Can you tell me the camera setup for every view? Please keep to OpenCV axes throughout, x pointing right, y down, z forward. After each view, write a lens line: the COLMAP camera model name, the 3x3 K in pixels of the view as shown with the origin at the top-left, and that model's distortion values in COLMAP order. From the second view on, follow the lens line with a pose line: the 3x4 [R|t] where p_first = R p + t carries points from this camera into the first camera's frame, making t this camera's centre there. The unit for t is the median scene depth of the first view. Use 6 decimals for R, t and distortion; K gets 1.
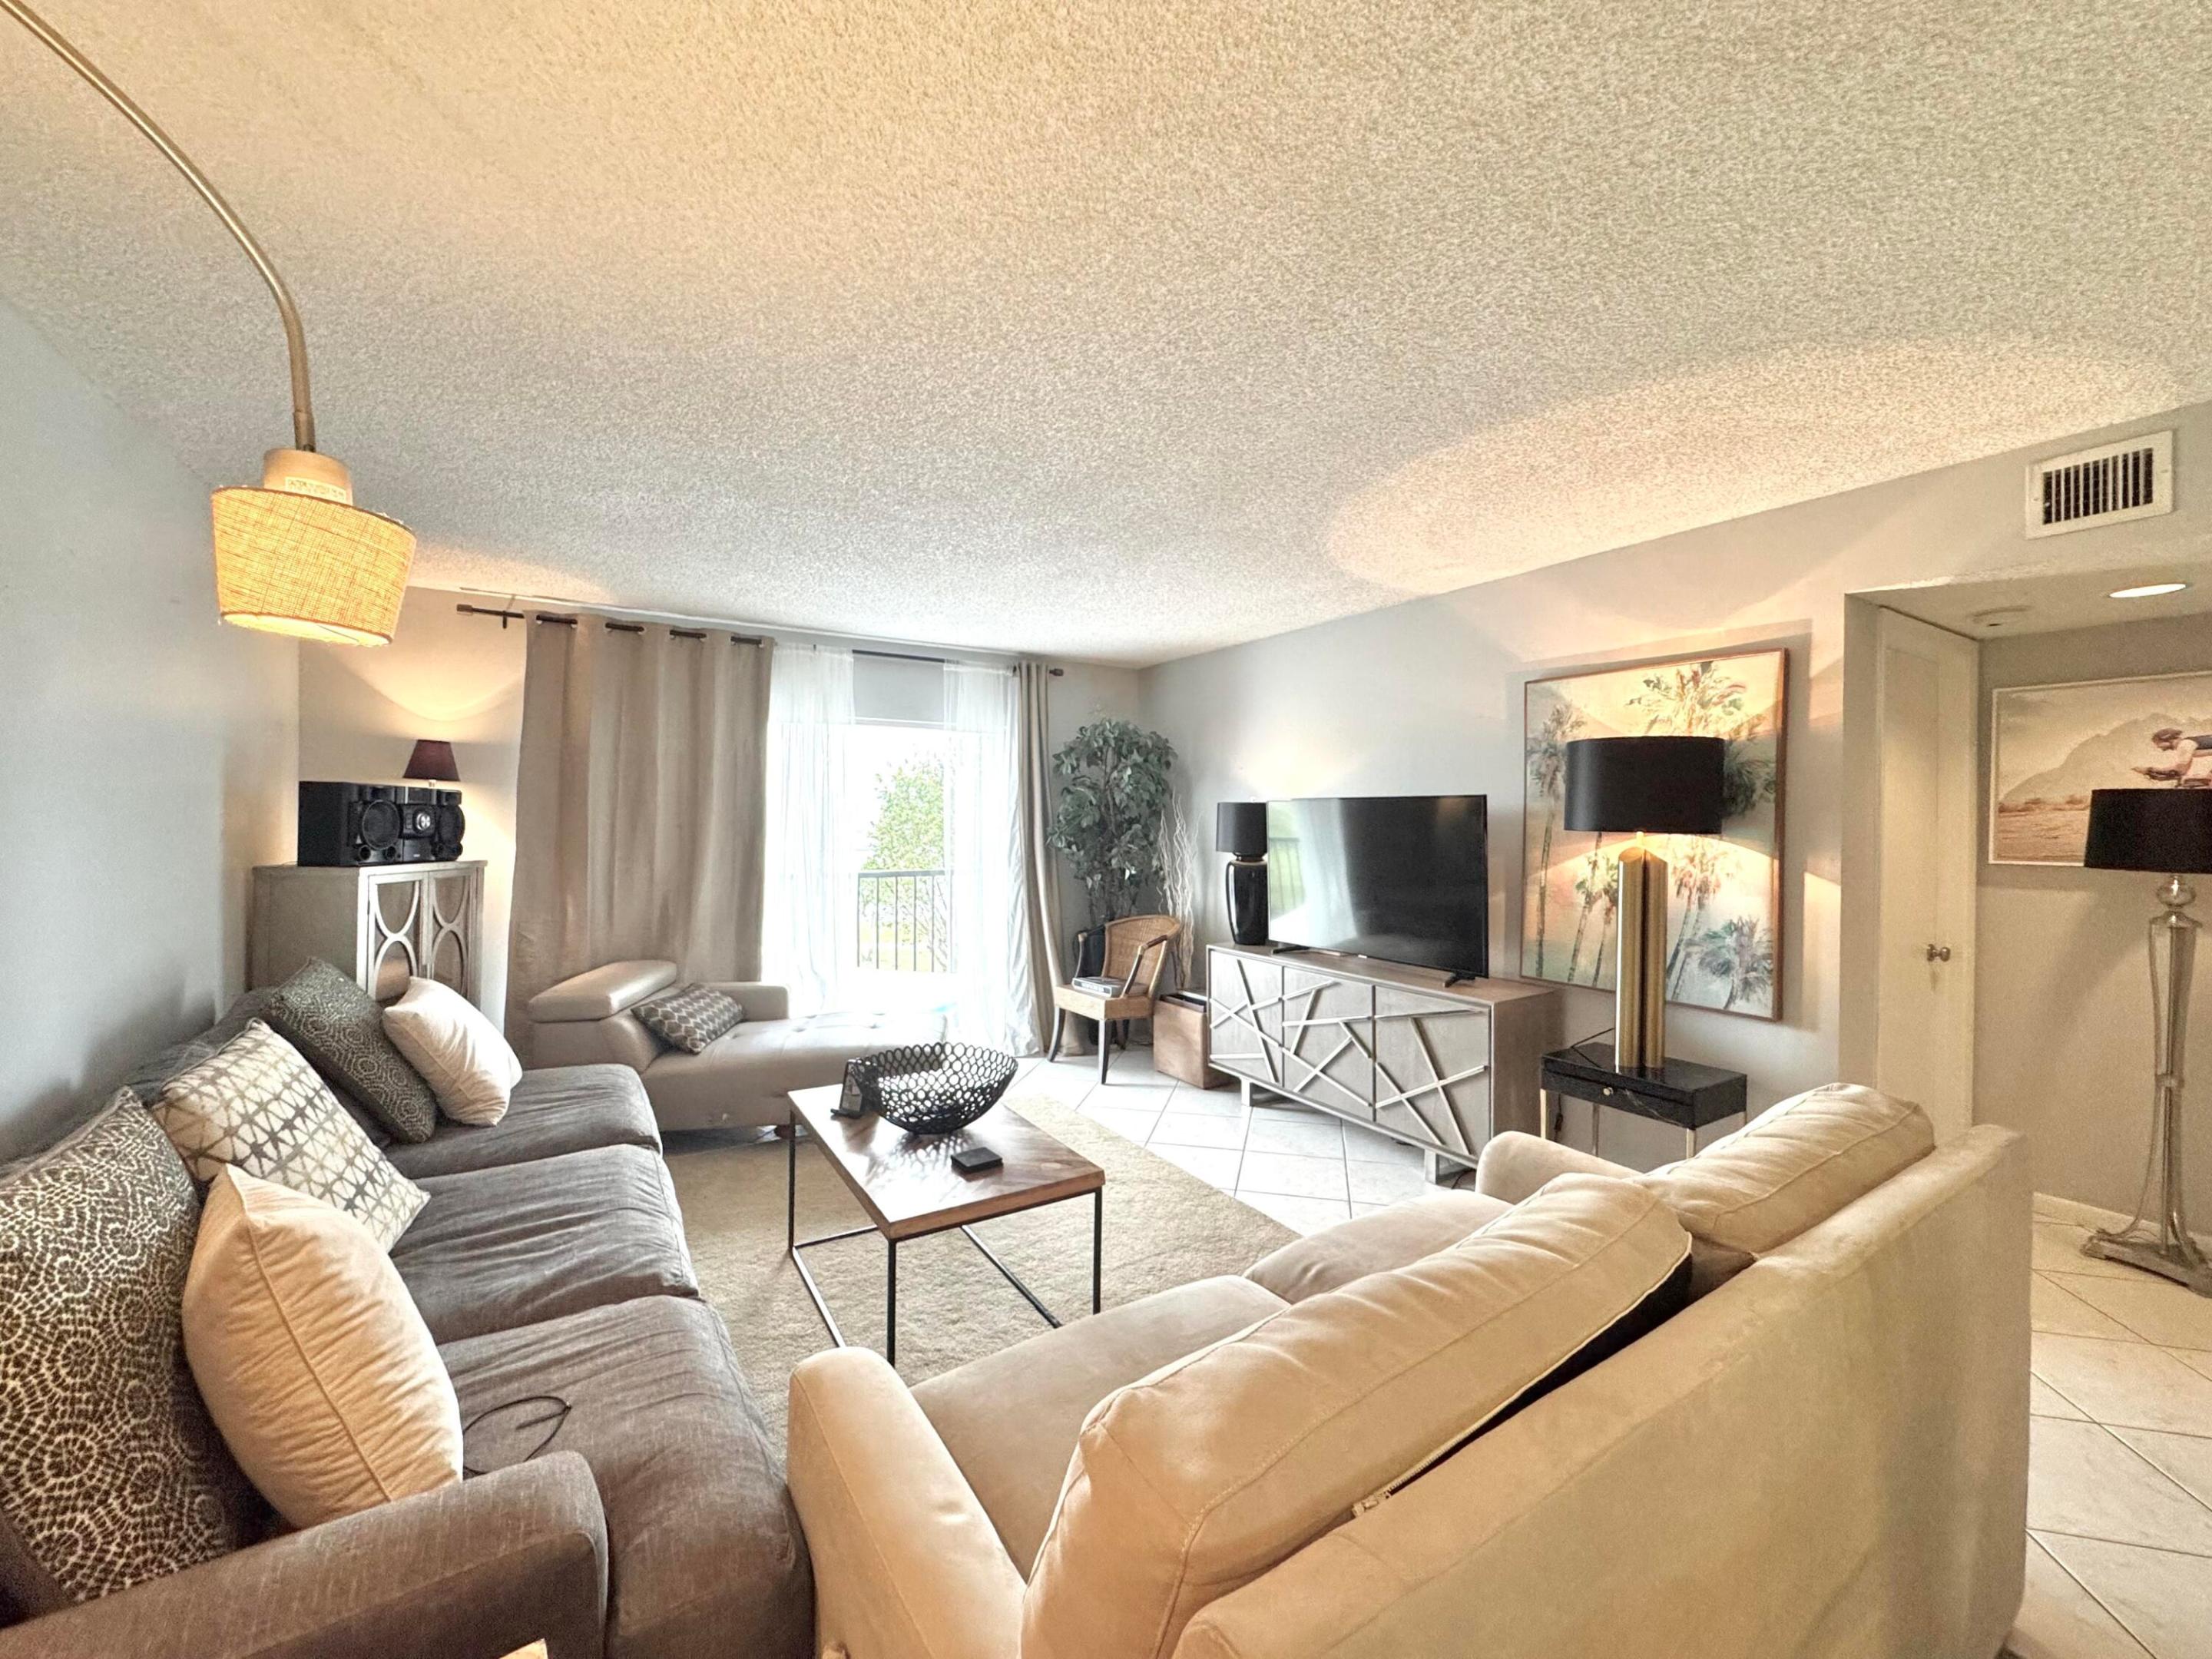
lens RADIAL K [[899.7, 0, 1091.1], [0, 899.7, 846.8], [0, 0, 1]] dist [-0.003308, -0.000427]
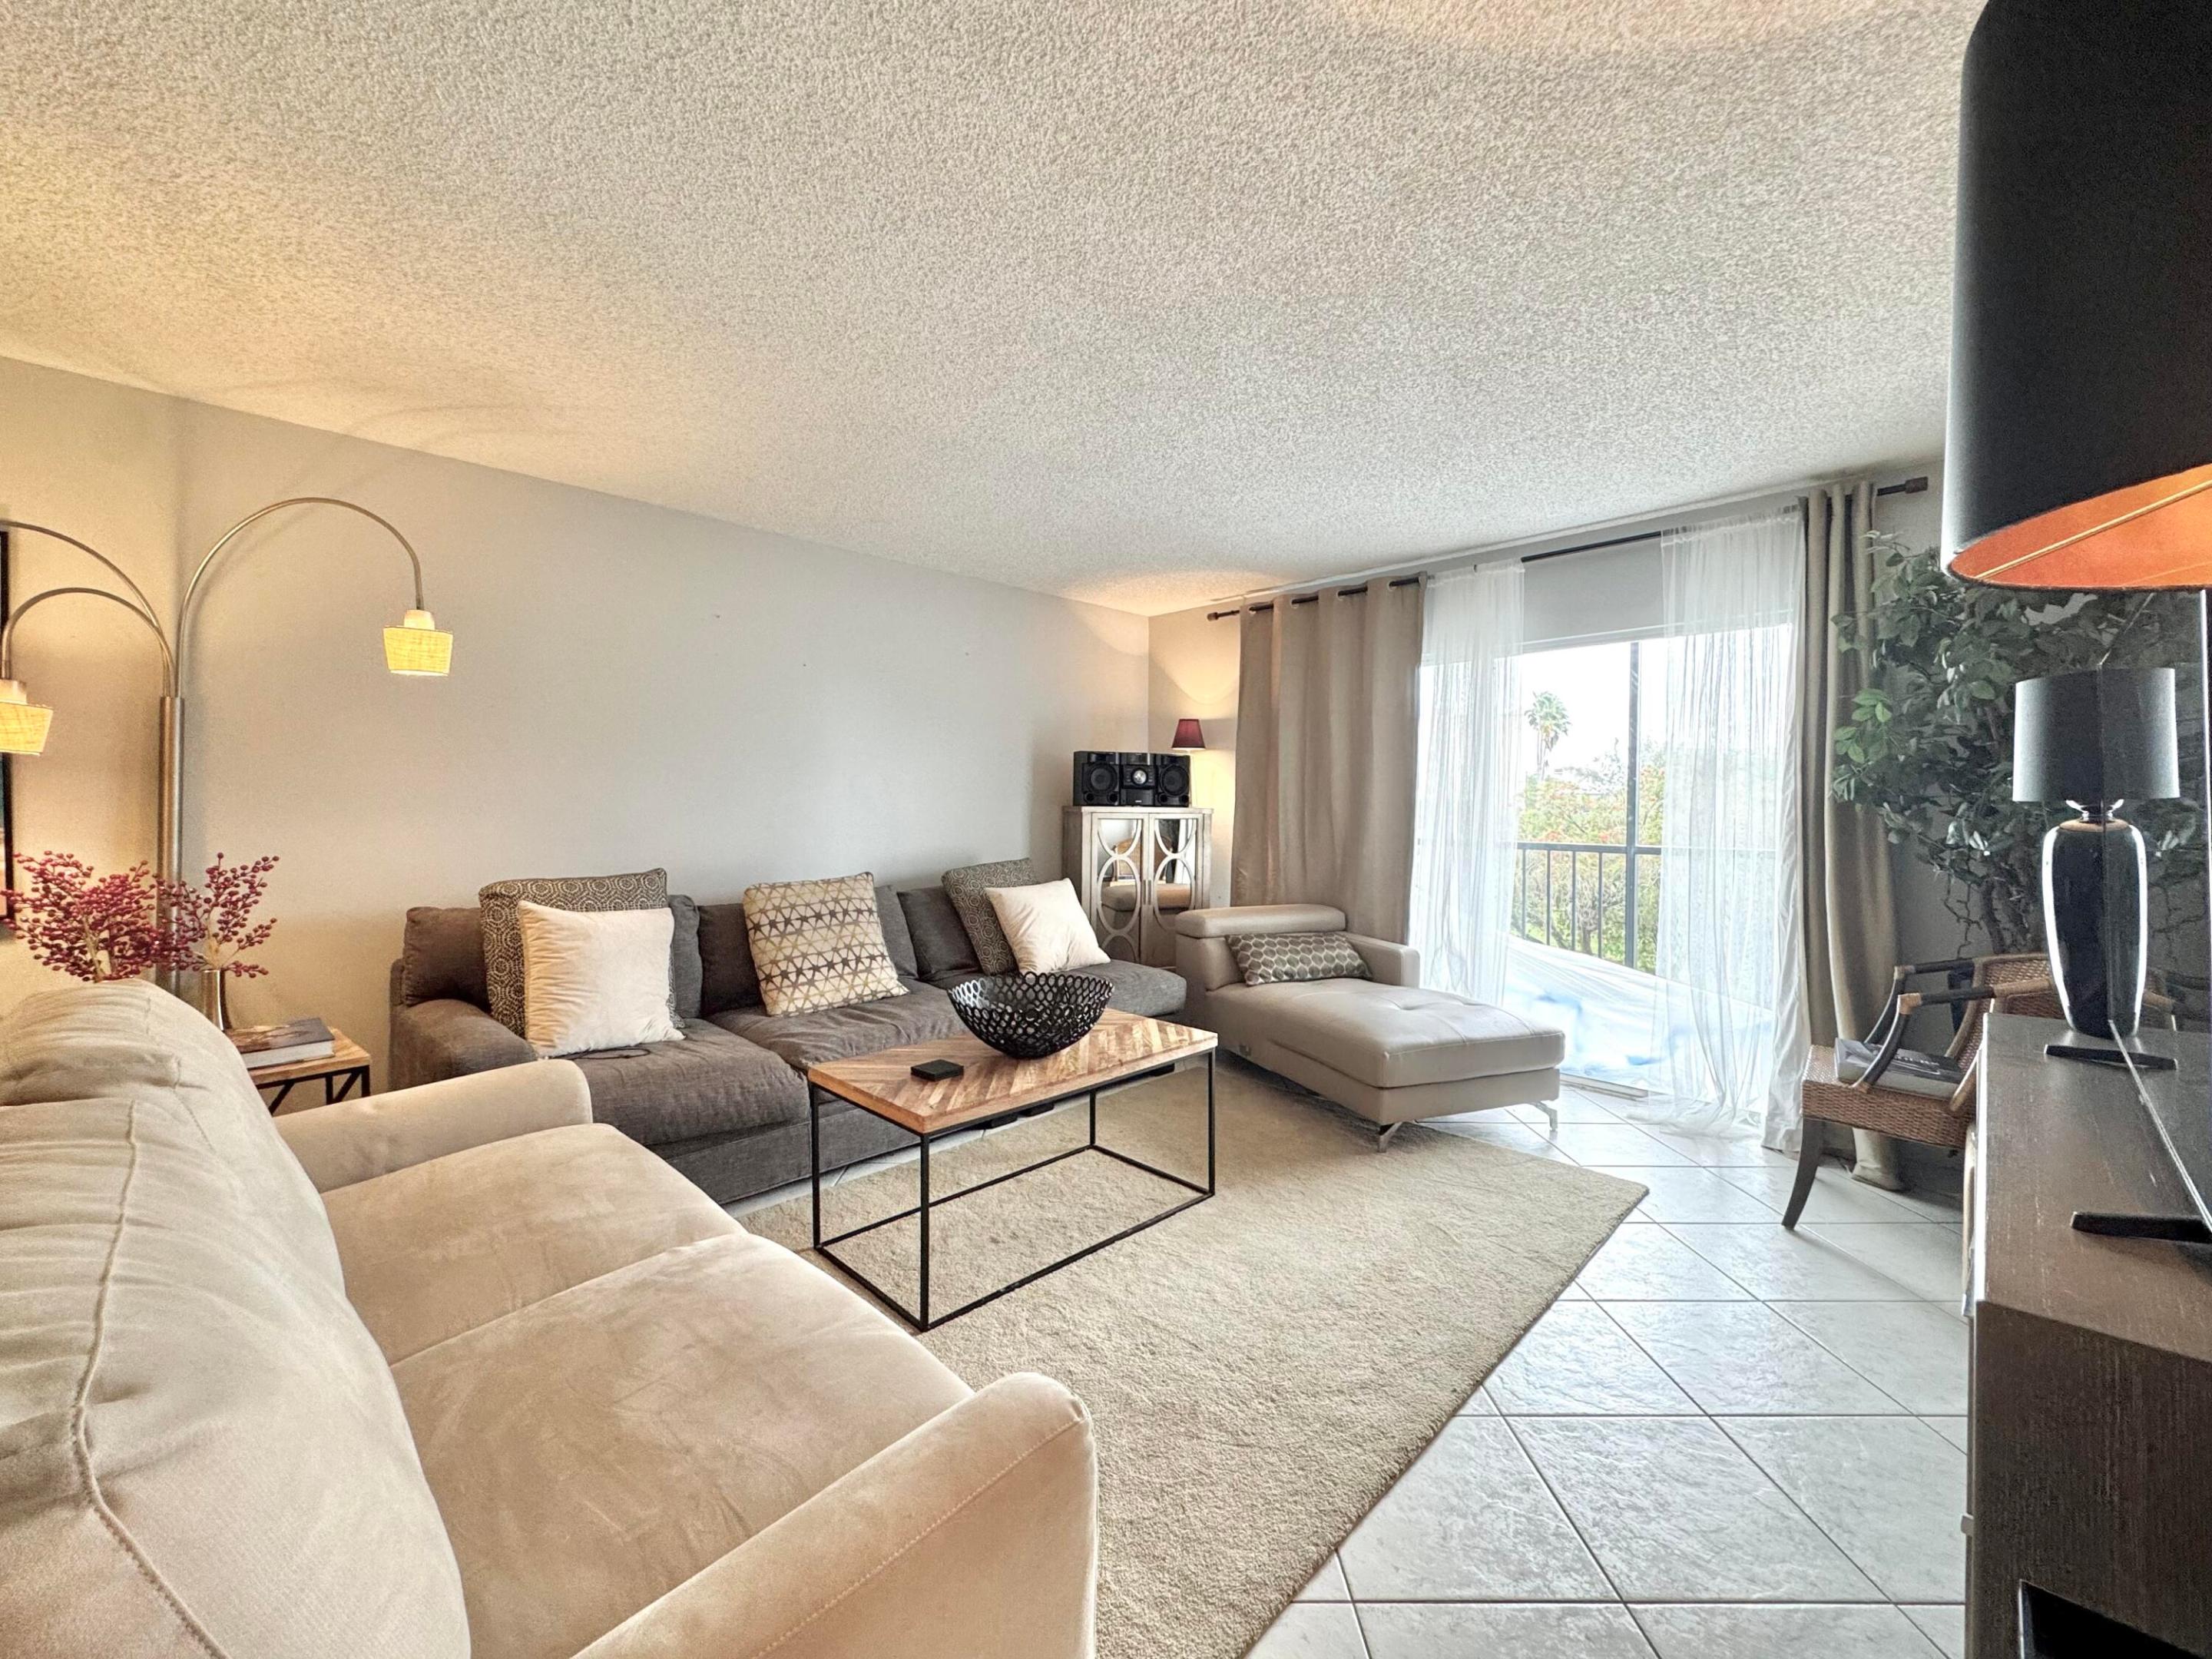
lens RADIAL K [[899.7, 0, 1098.3], [0, 899.7, 810.6], [0, 0, 1]] dist [-0.003308, -0.000427]
pose [[0.254645, -0.000448, -0.967035, 0.497907], [-0.025340, 0.999653, -0.007135, 0.029793], [0.966703, 0.026321, 0.254545, 0.495802]]
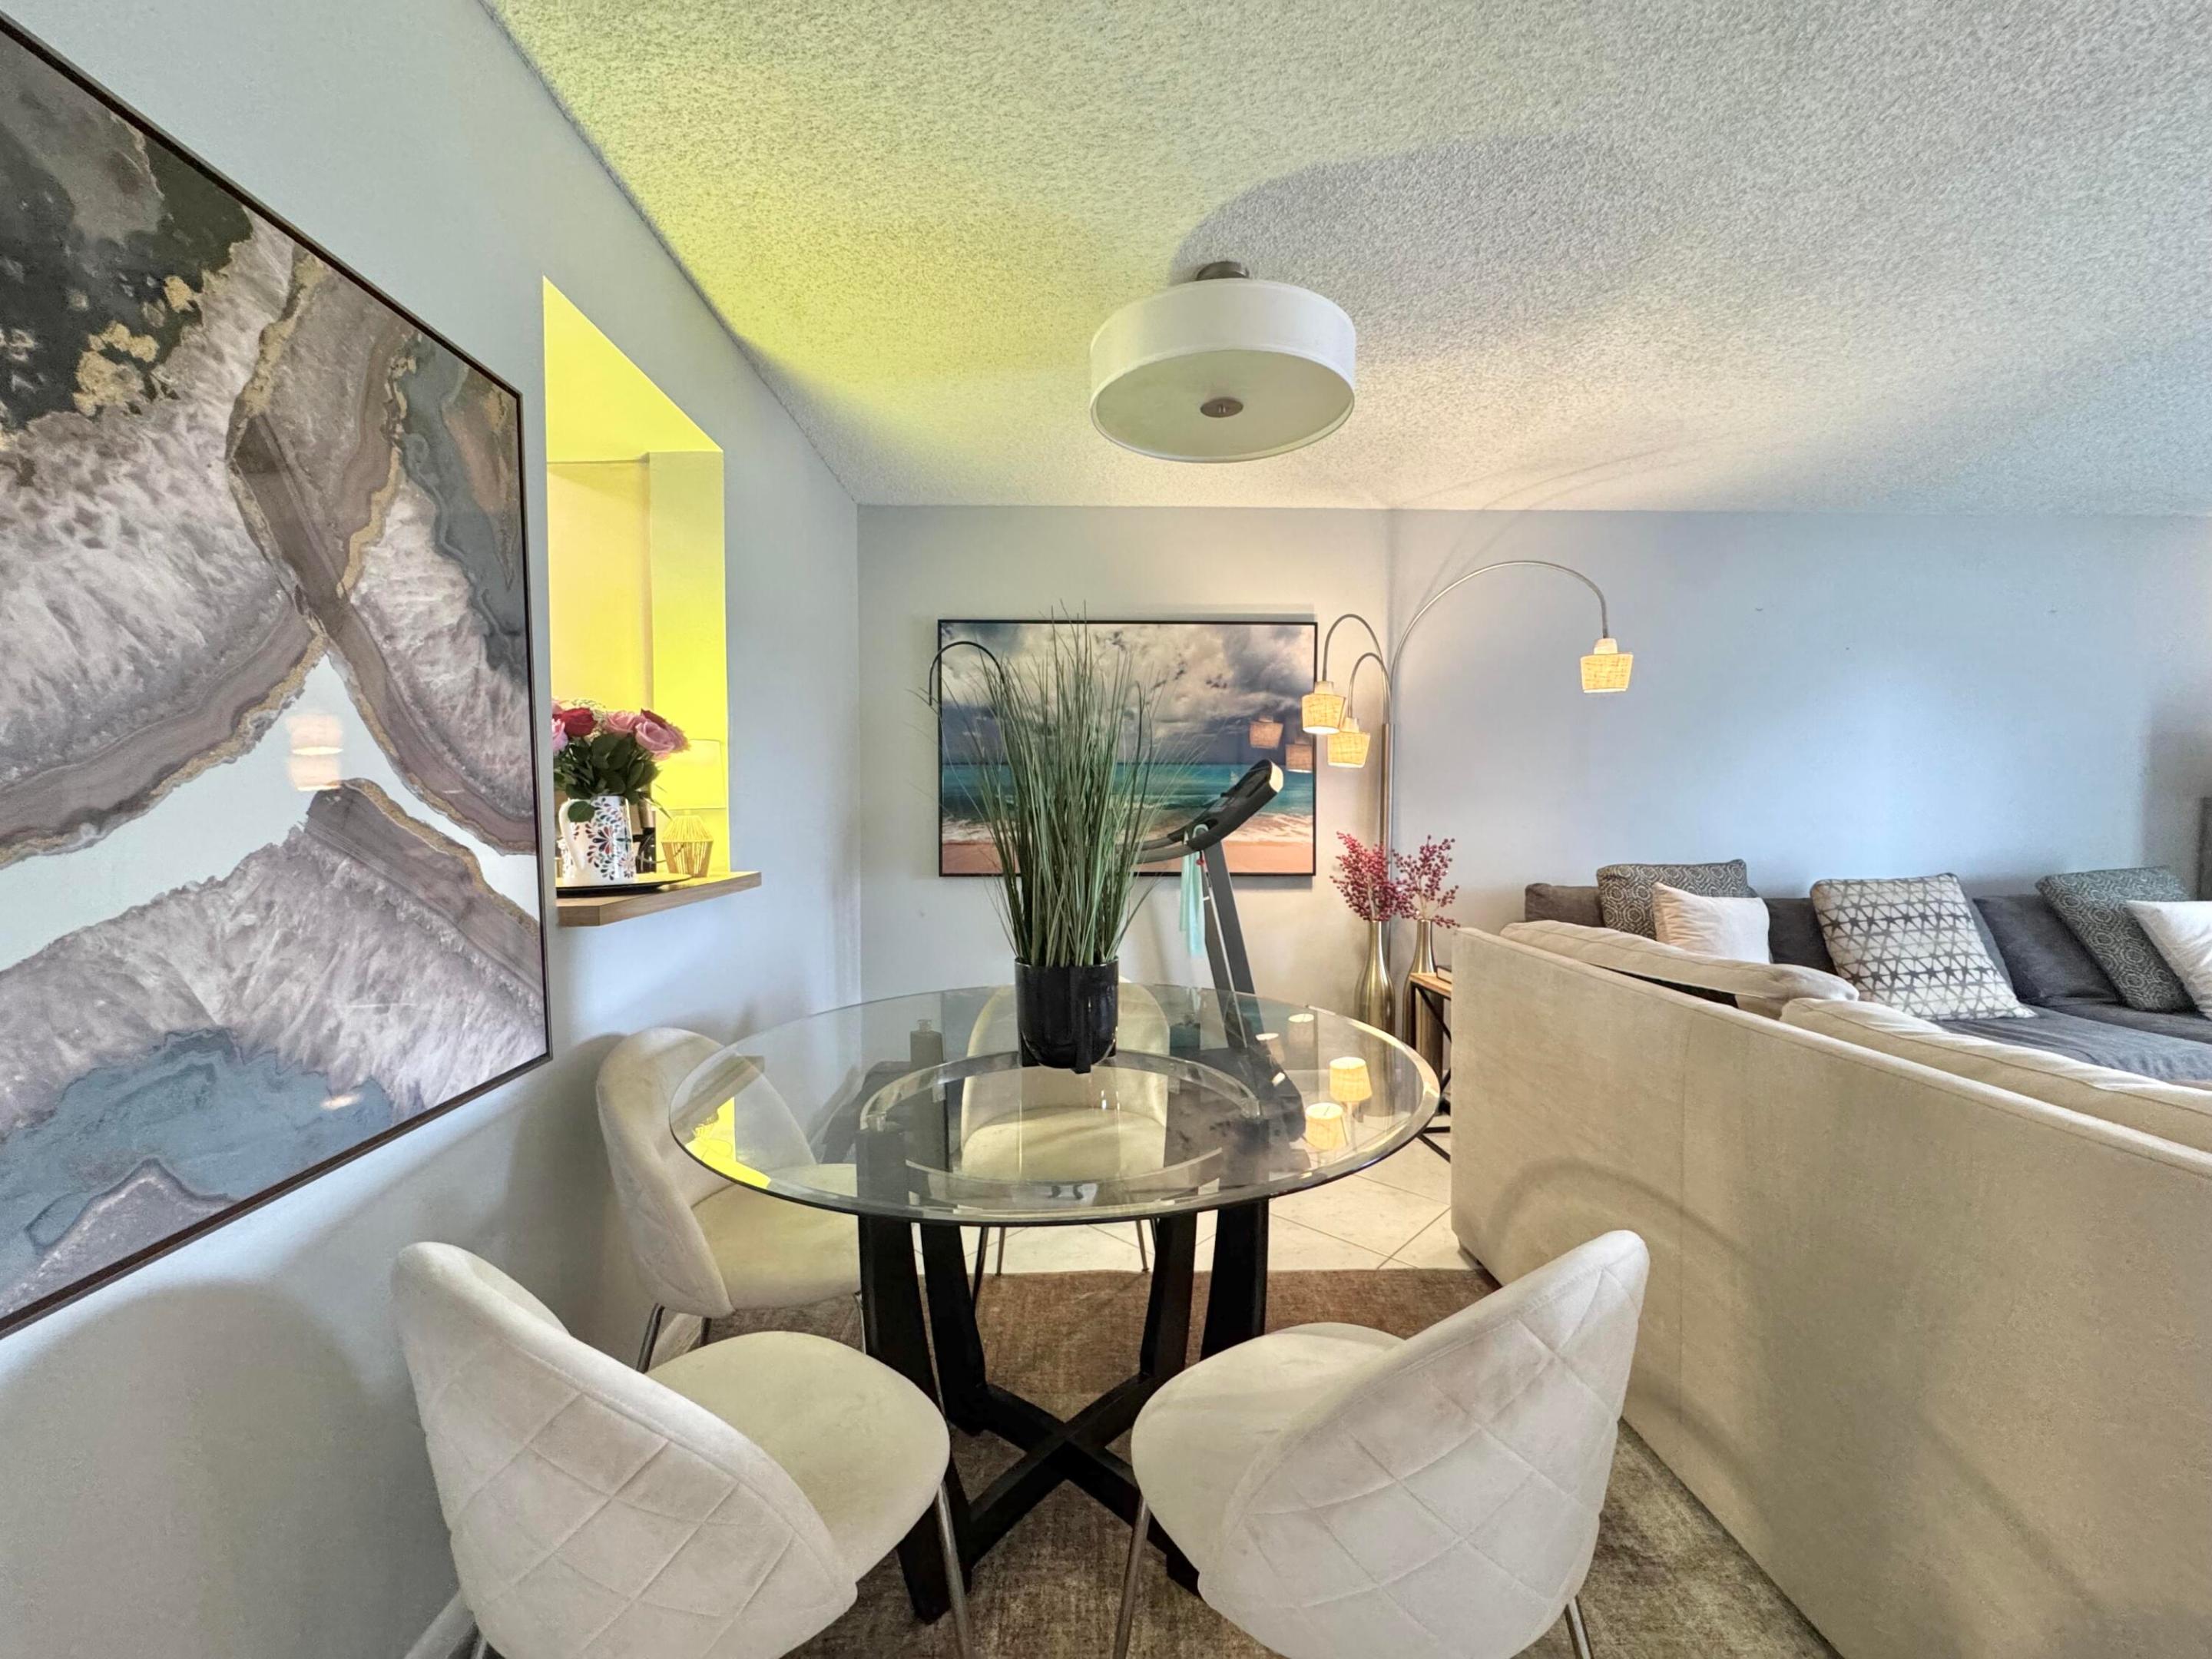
lens RADIAL K [[899.7, 0, 1078.5], [0, 899.7, 817.3], [0, 0, 1]] dist [-0.003308, -0.000427]
pose [[-0.488017, 0.010016, -0.872777, 0.637344], [-0.021437, 0.999495, 0.023457, 0.039622], [0.872571, 0.030157, -0.487555, 0.212511]]
